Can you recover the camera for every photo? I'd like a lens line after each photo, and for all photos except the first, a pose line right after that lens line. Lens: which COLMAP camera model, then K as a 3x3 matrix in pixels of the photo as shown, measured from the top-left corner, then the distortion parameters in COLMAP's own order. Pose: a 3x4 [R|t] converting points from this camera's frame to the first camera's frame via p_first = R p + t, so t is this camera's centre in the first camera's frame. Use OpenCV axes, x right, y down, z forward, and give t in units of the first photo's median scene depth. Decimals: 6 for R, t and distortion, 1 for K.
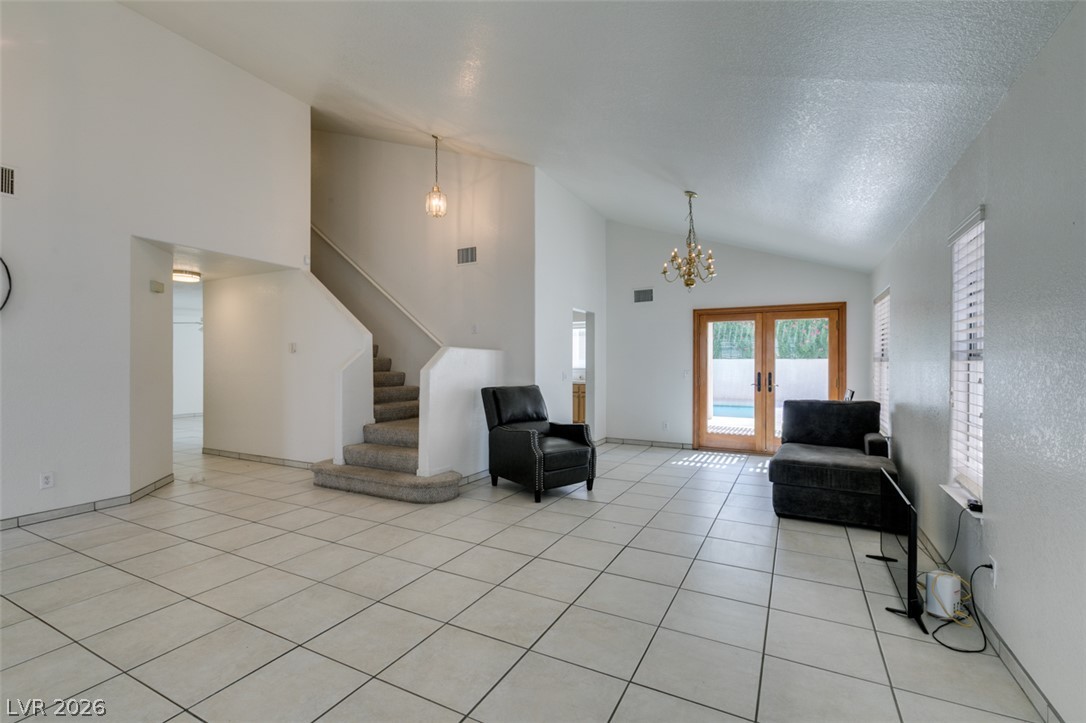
lens RADIAL K [[485.6, 0, 541.8], [0, 485.6, 362.7], [0, 0, 1]] dist [0.004107, -0.002138]
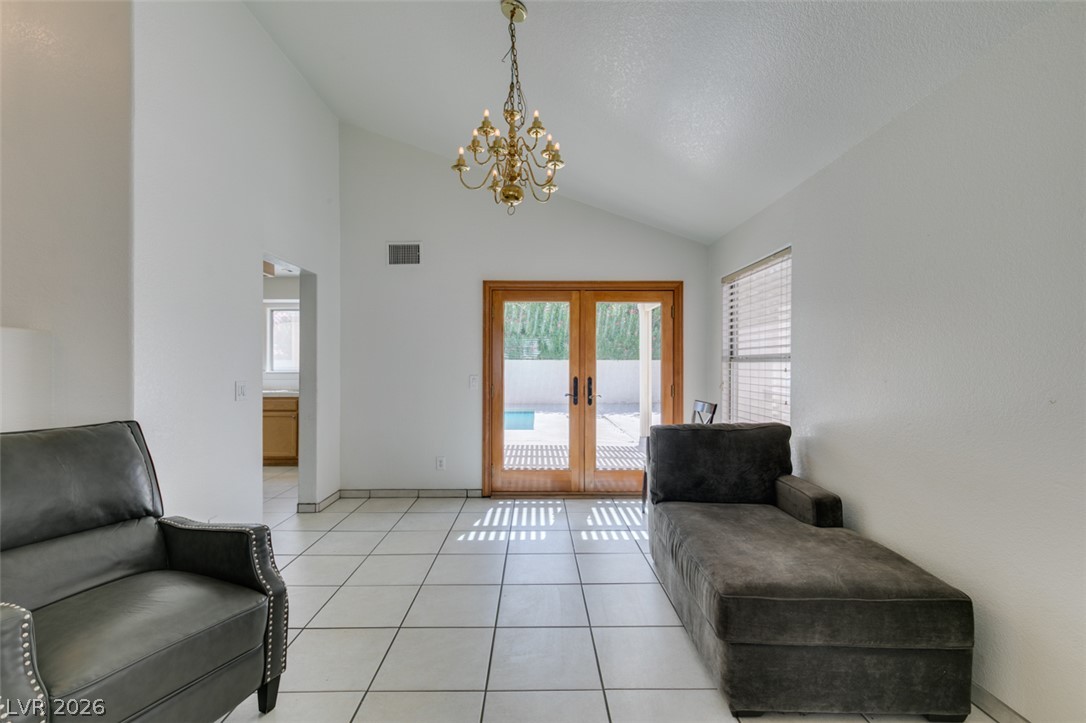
lens RADIAL K [[485.6, 0, 539.9], [0, 485.6, 364.1], [0, 0, 1]] dist [0.004107, -0.002138]
pose [[0.880425, 0.000028, 0.474185, 0.092696], [-0.000142, 1.000000, 0.000205, 0.001407], [-0.474185, -0.000248, 0.880425, 0.510279]]
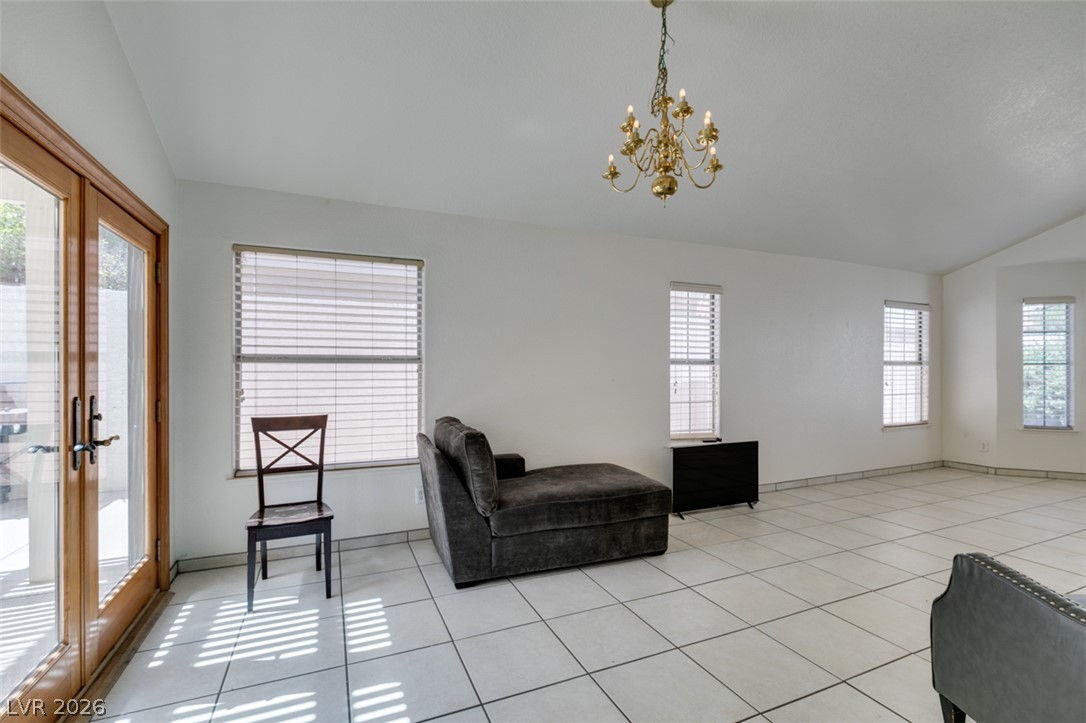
lens RADIAL K [[485.6, 0, 545.2], [0, 485.6, 368.6], [0, 0, 1]] dist [0.004107, -0.002138]
pose [[-0.784071, -0.005433, 0.620648, 0.099766], [-0.003104, 0.999984, 0.004833, 0.002005], [-0.620664, 0.001863, -0.784075, 1.277707]]
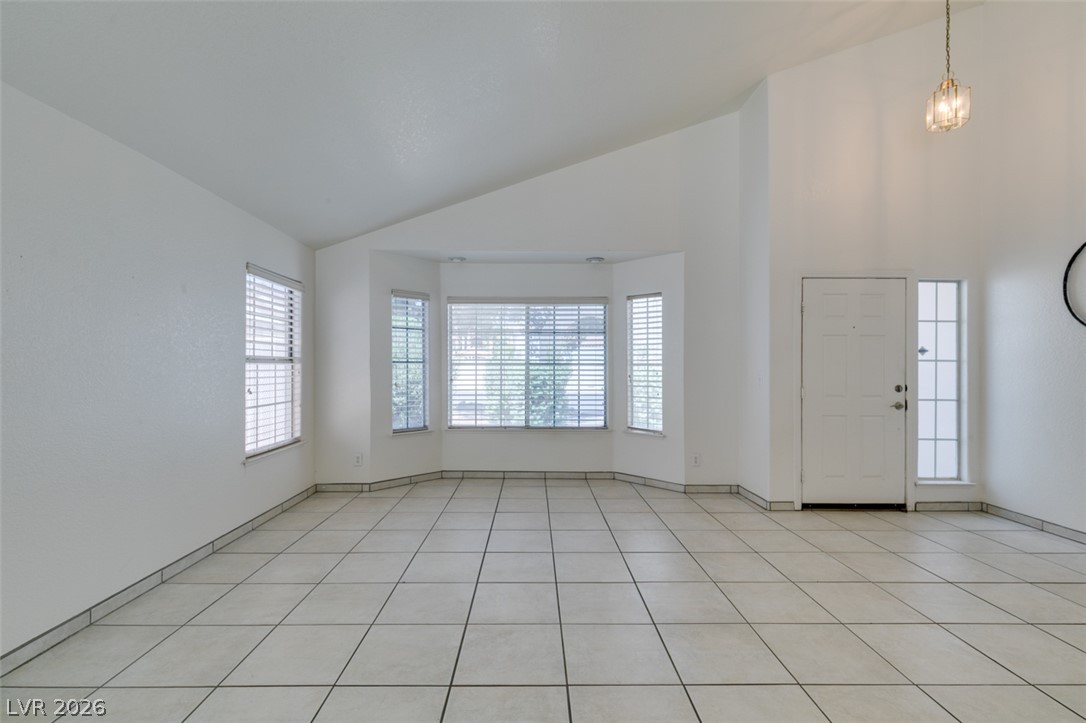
lens RADIAL K [[485.6, 0, 533.6], [0, 485.6, 365.4], [0, 0, 1]] dist [0.004107, -0.002138]
pose [[-0.884283, -0.003344, -0.466940, 0.138696], [-0.002445, 0.999994, -0.002531, 0.002034], [0.466945, -0.001097, -0.884286, 0.796622]]
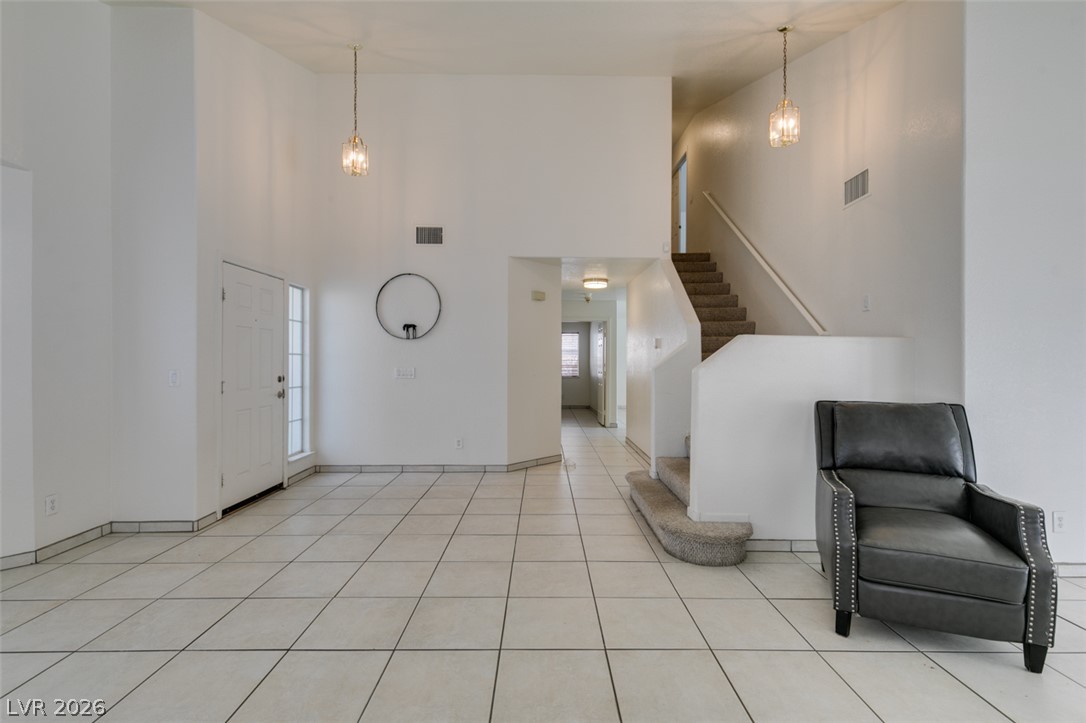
lens RADIAL K [[485.6, 0, 544.7], [0, 485.6, 361.8], [0, 0, 1]] dist [0.004107, -0.002138]
pose [[0.472355, 0.003016, -0.881403, 0.232806], [-0.001788, 0.999995, 0.002463, 0.002393], [0.881407, 0.000412, 0.472358, 0.391629]]
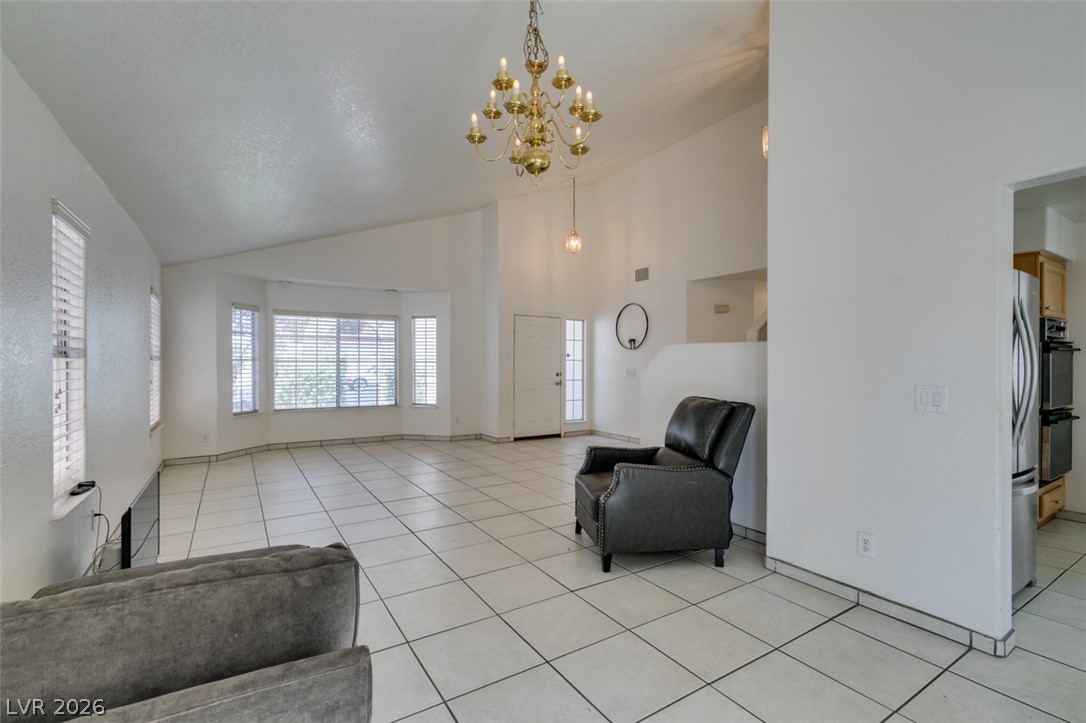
lens RADIAL K [[485.6, 0, 540.6], [0, 485.6, 364.6], [0, 0, 1]] dist [0.004107, -0.002138]
pose [[-0.497627, -0.000126, -0.867391, 0.588380], [-0.002162, 0.999997, 0.001095, 0.003104], [0.867388, 0.002420, -0.497626, 1.082610]]
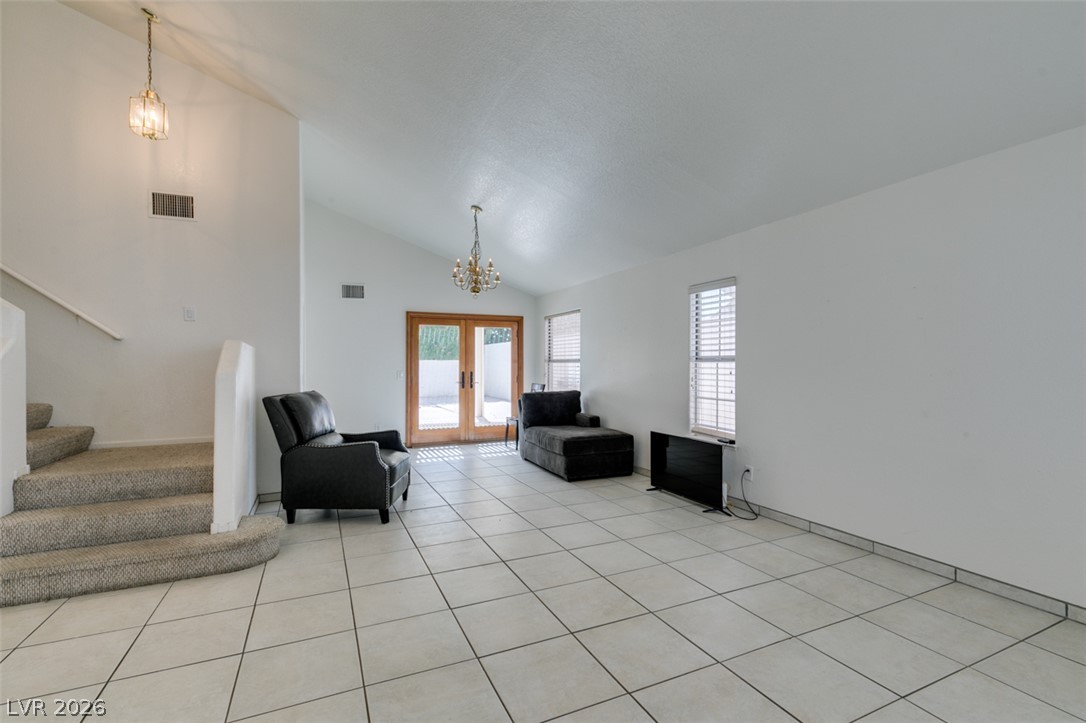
lens RADIAL K [[485.6, 0, 539.0], [0, 485.6, 365.1], [0, 0, 1]] dist [0.004107, -0.002138]
pose [[0.609467, -0.003614, 0.792804, -0.426267], [0.001365, 0.999993, 0.003509, 0.000641], [-0.792811, -0.001057, 0.609467, 0.199475]]
